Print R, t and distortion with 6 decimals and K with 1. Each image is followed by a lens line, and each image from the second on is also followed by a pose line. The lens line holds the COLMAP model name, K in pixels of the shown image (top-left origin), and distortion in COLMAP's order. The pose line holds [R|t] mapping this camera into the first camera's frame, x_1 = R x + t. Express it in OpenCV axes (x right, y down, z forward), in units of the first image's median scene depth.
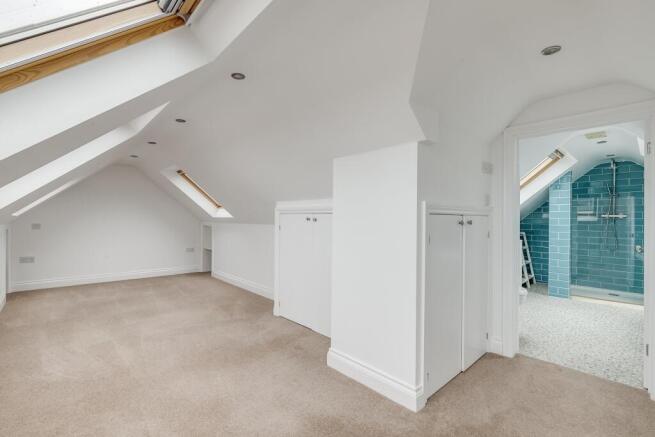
lens RADIAL K [[298.4, 0, 327.9], [0, 298.4, 219.2], [0, 0, 1]] dist [0.001589, -0.000332]
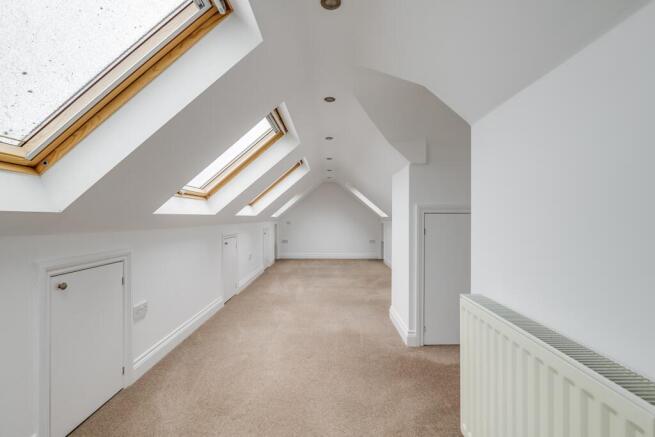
lens RADIAL K [[298.4, 0, 327.2], [0, 298.4, 218.5], [0, 0, 1]] dist [0.001589, -0.000332]
pose [[0.736856, -0.003253, -0.676042, 0.846835], [0.003673, 0.999993, -0.000807, 0.003684], [0.676040, -0.001888, 0.736862, -0.311090]]
